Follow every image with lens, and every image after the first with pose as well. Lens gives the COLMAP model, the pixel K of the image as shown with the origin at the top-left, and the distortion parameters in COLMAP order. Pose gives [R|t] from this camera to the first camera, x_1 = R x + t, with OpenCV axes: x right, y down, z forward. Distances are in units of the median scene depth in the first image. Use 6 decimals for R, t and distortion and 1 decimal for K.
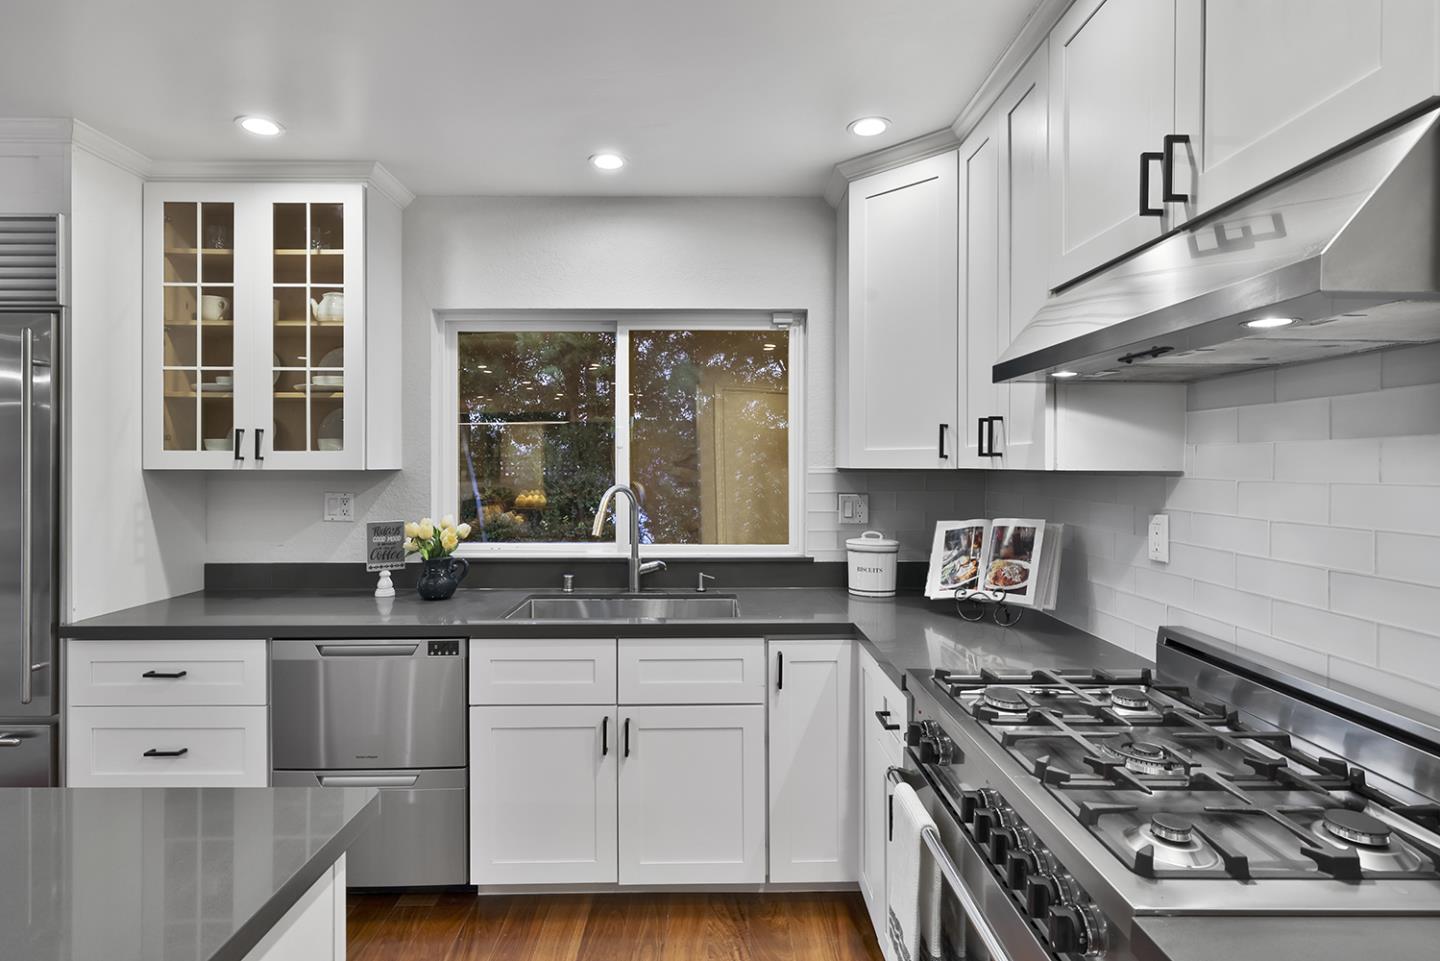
lens RADIAL K [[719.8, 0, 719.8], [0, 719.8, 470.8], [0, 0, 1]] dist [-0.001552, -0.000124]
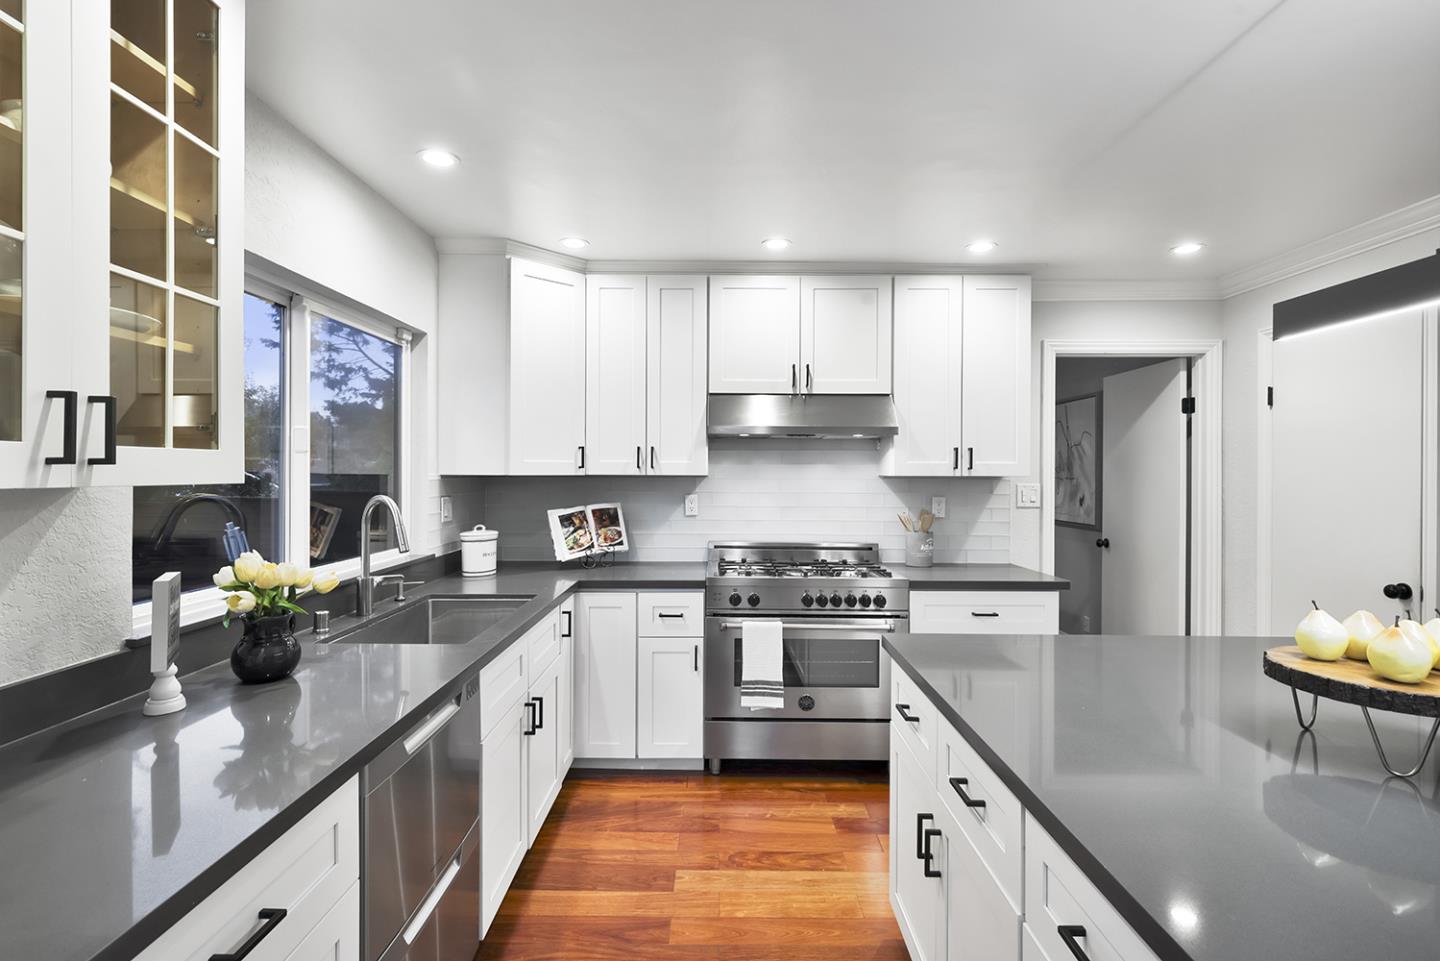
lens RADIAL K [[677.5, 0, 718.8], [0, 677.5, 476.2], [0, 0, 1]] dist [0.000447, 0.000404]
pose [[0.023701, -0.008180, 0.999686, -1.131527], [0.004090, 0.999959, 0.008085, -0.010781], [-0.999711, 0.003897, 0.023734, 0.647188]]
